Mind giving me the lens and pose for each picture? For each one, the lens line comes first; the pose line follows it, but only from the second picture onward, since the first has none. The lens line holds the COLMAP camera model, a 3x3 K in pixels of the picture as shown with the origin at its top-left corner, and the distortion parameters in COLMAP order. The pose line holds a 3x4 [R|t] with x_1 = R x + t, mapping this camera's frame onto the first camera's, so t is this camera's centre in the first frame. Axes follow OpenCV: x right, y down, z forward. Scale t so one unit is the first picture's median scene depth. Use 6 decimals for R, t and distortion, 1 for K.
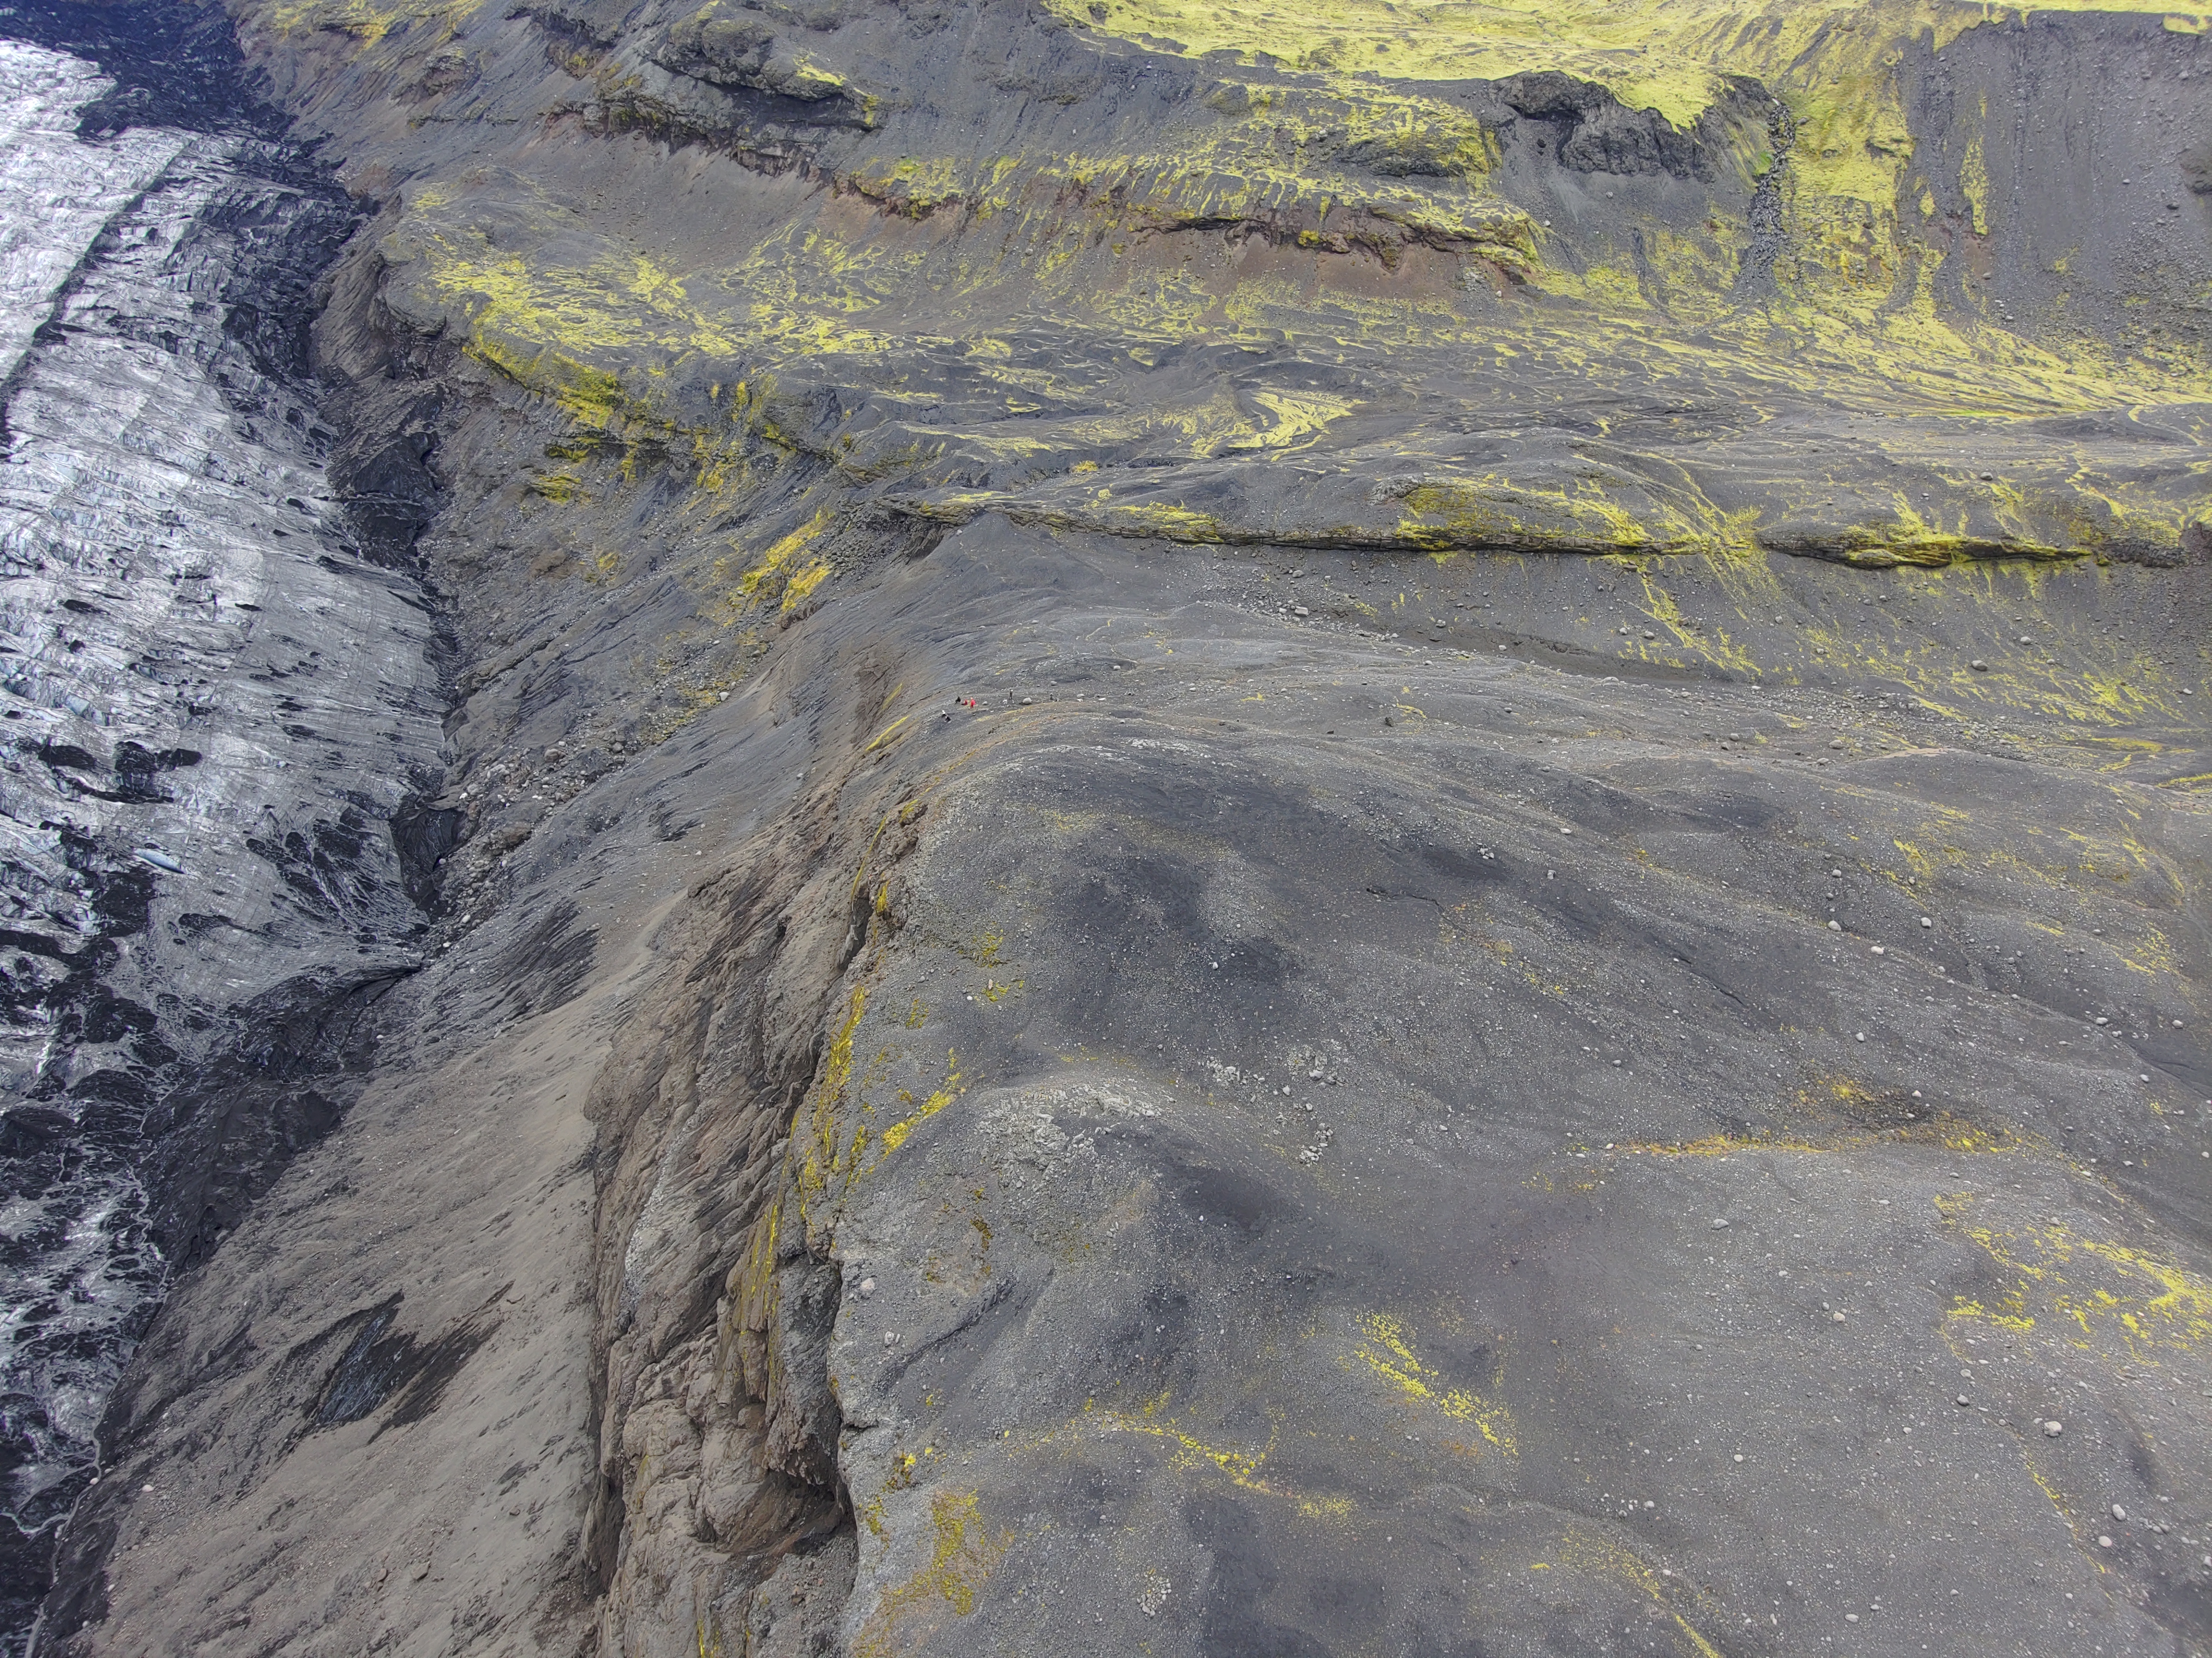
lens RADIAL K [[1297.4, 0, 1118.0], [0, 1297.4, 834.4], [0, 0, 1]] dist [0.095968, -0.128714]
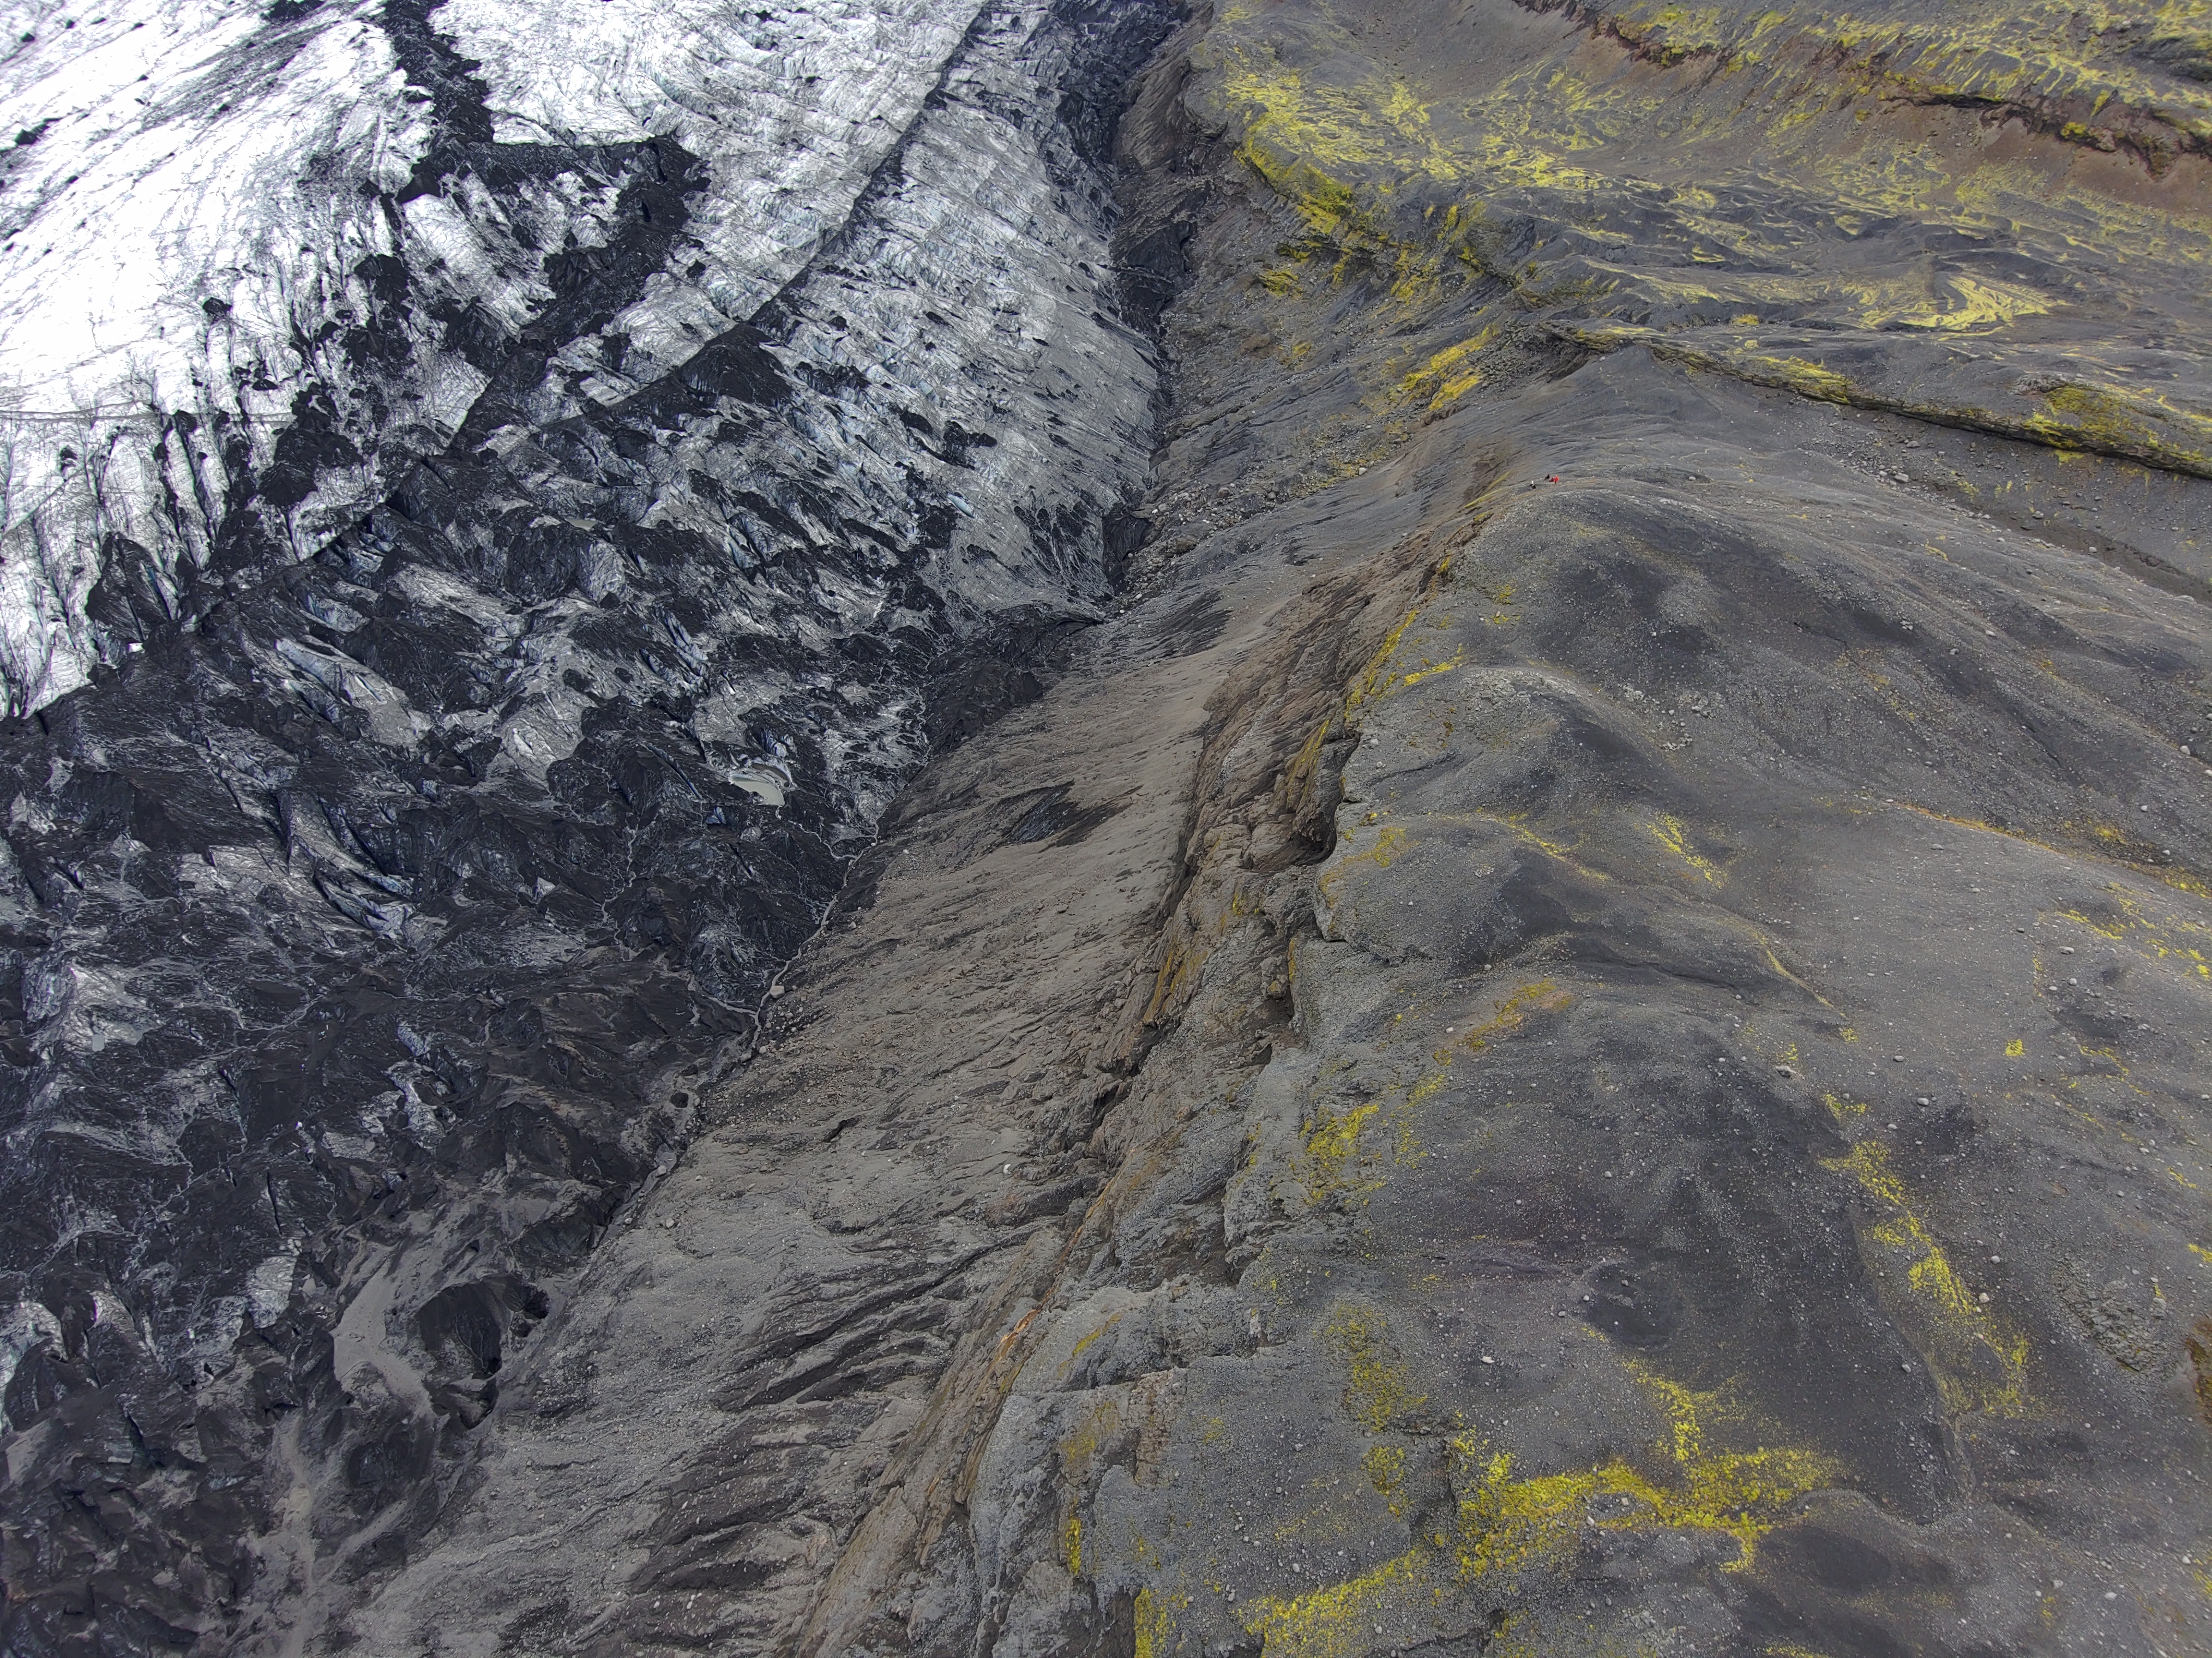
lens RADIAL K [[1300.6, 0, 1120.8], [0, 1300.6, 832.5], [0, 0, 1]] dist [0.100713, -0.140169]
pose [[0.878143, 0.293164, -0.378047, 0.072011], [-0.252130, 0.955189, 0.155062, 0.097204], [0.406565, -0.040850, 0.912708, -0.255680]]
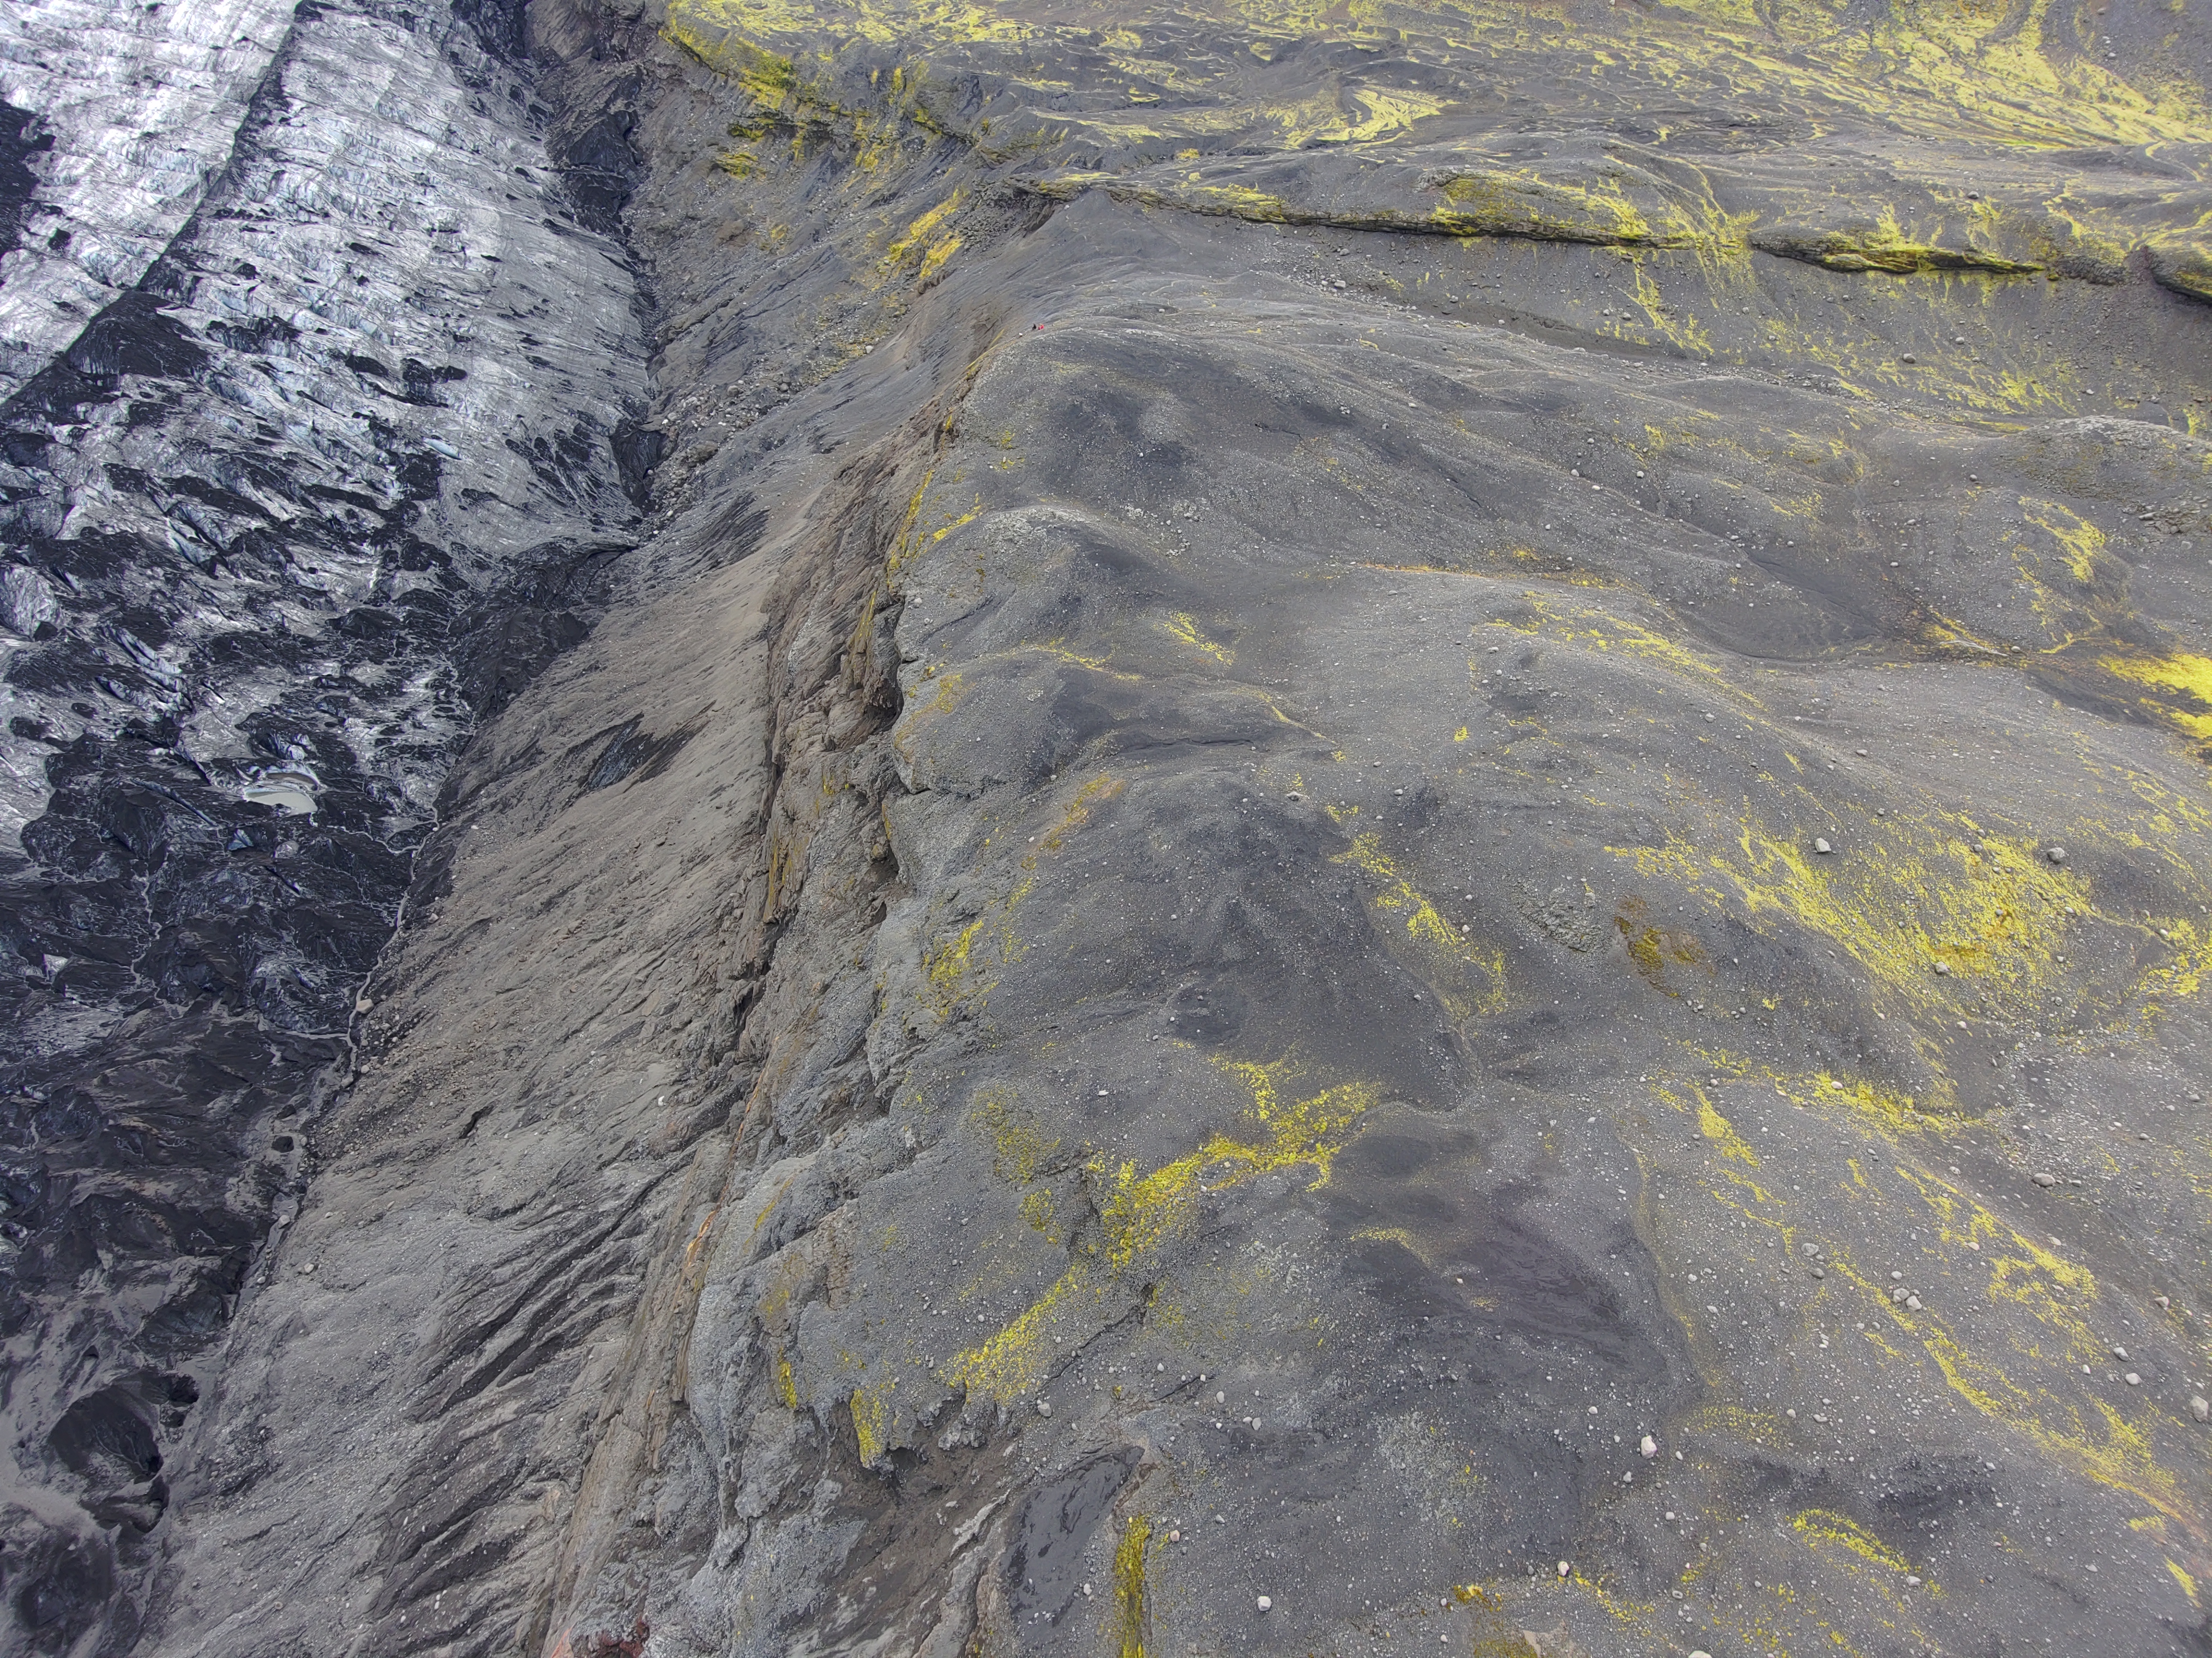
lens RADIAL K [[1300.6, 0, 1120.8], [0, 1300.6, 832.5], [0, 0, 1]] dist [0.100713, -0.140169]
pose [[0.991044, 0.087994, -0.100444, 0.104510], [-0.068553, 0.980757, 0.182802, 0.109128], [0.114596, -0.174279, 0.978005, -0.277891]]
